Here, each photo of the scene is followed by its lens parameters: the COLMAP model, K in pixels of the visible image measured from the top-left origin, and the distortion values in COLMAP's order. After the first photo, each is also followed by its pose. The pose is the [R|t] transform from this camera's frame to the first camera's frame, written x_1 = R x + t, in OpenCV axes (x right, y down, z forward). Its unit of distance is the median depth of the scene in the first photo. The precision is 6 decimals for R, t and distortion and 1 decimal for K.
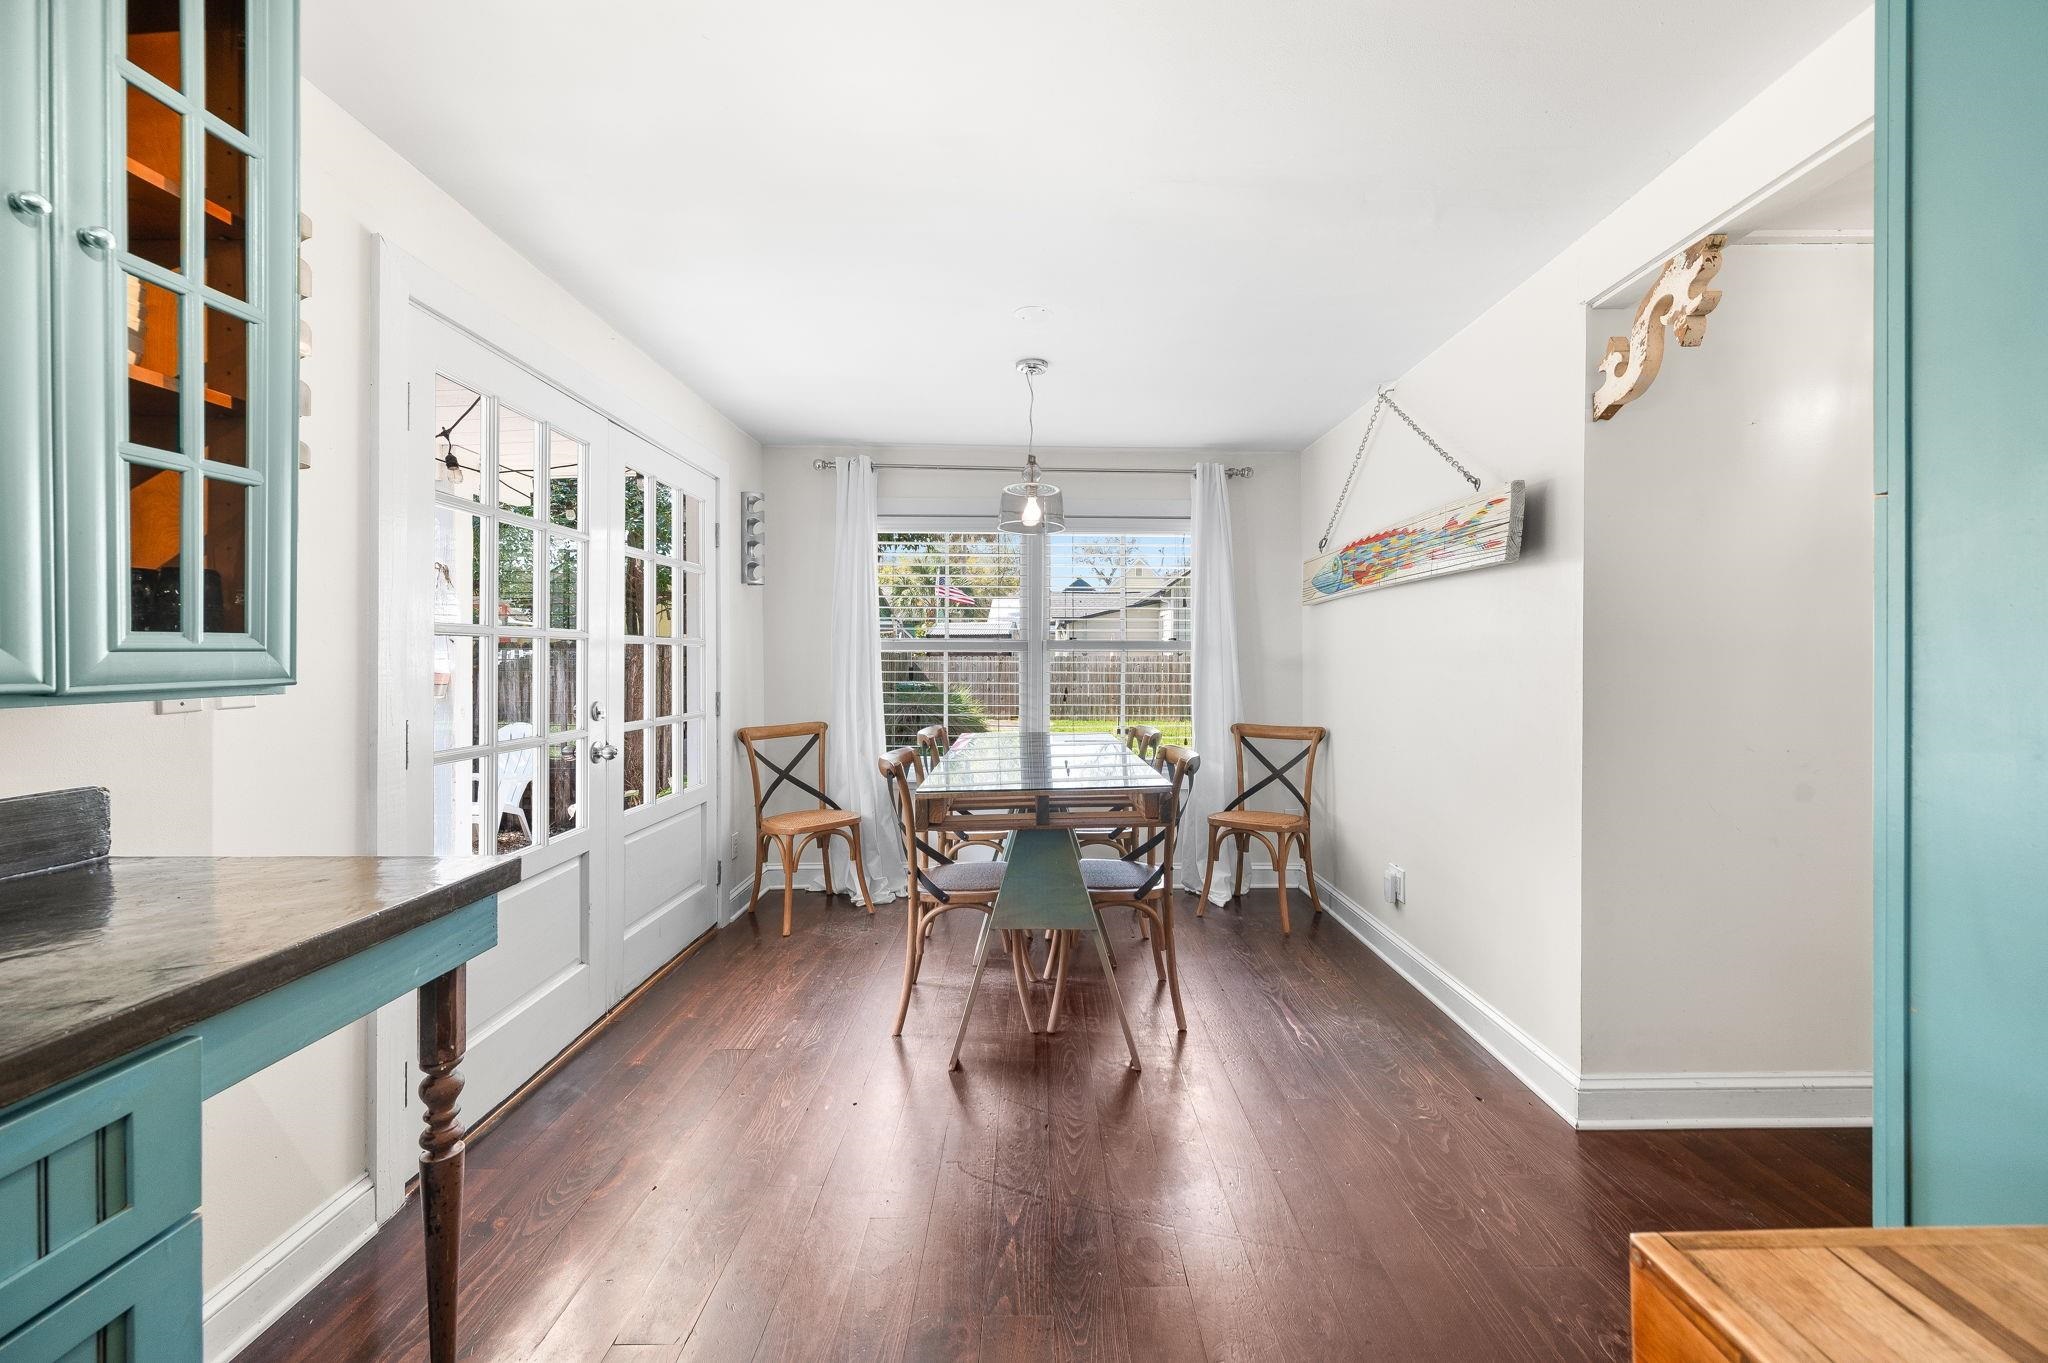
lens RADIAL K [[814.8, 0, 1048.5], [0, 814.8, 665.2], [0, 0, 1]] dist [0.000495, 0.000029]
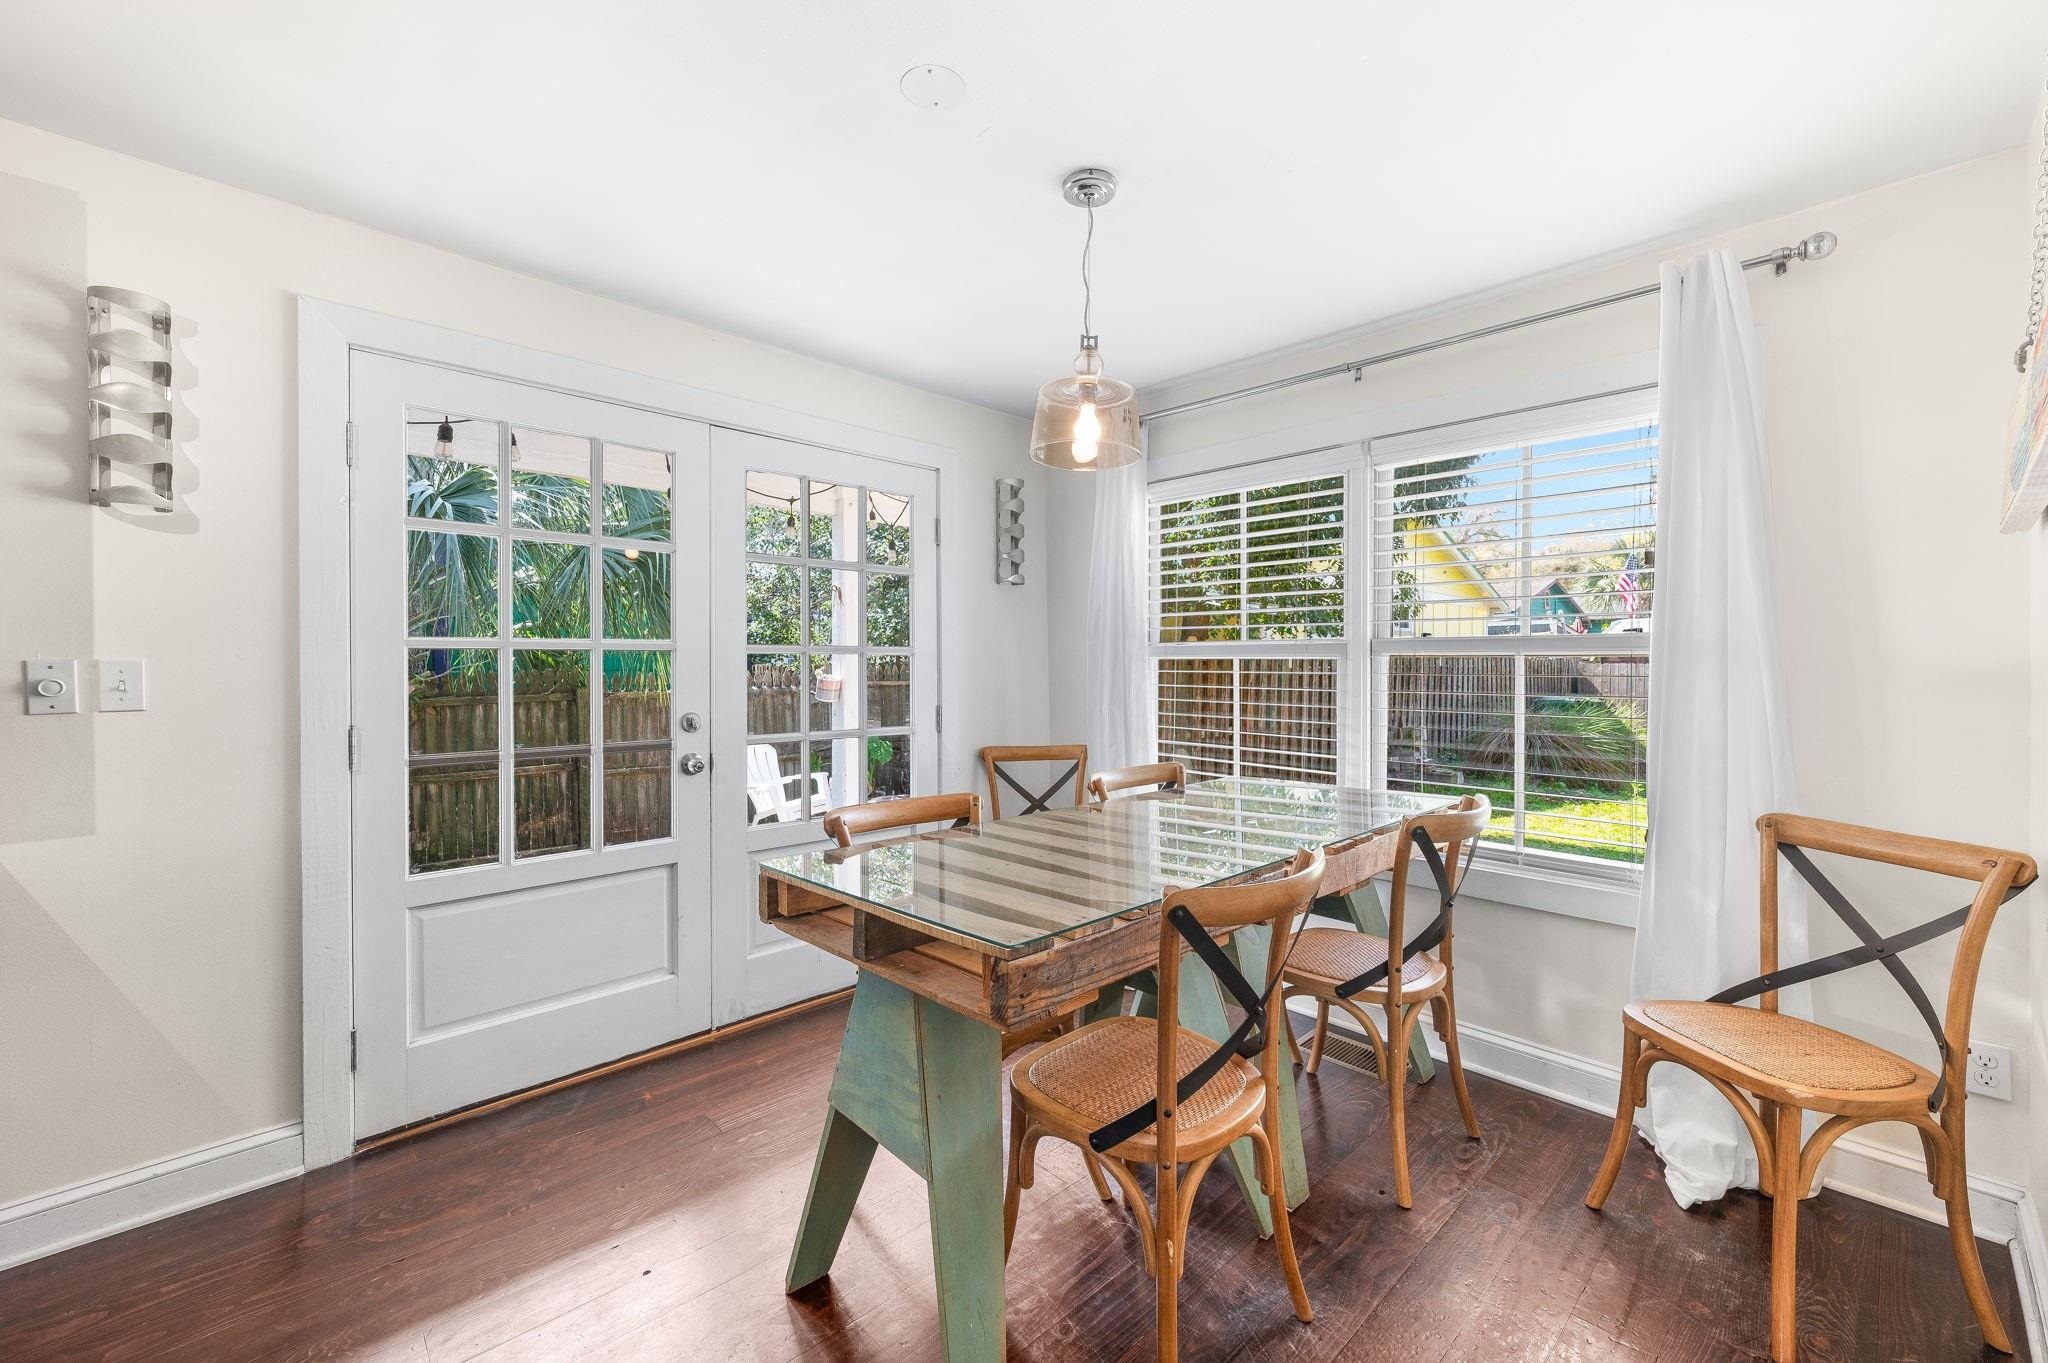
lens RADIAL K [[811.2, 0, 1019.9], [0, 811.2, 674.5], [0, 0, 1]] dist [-0.022195, 0.010609]
pose [[0.676797, 0.004705, -0.736155, 0.284753], [-0.001907, 0.999987, 0.004639, -0.006052], [0.736167, -0.001736, 0.676798, 0.407723]]
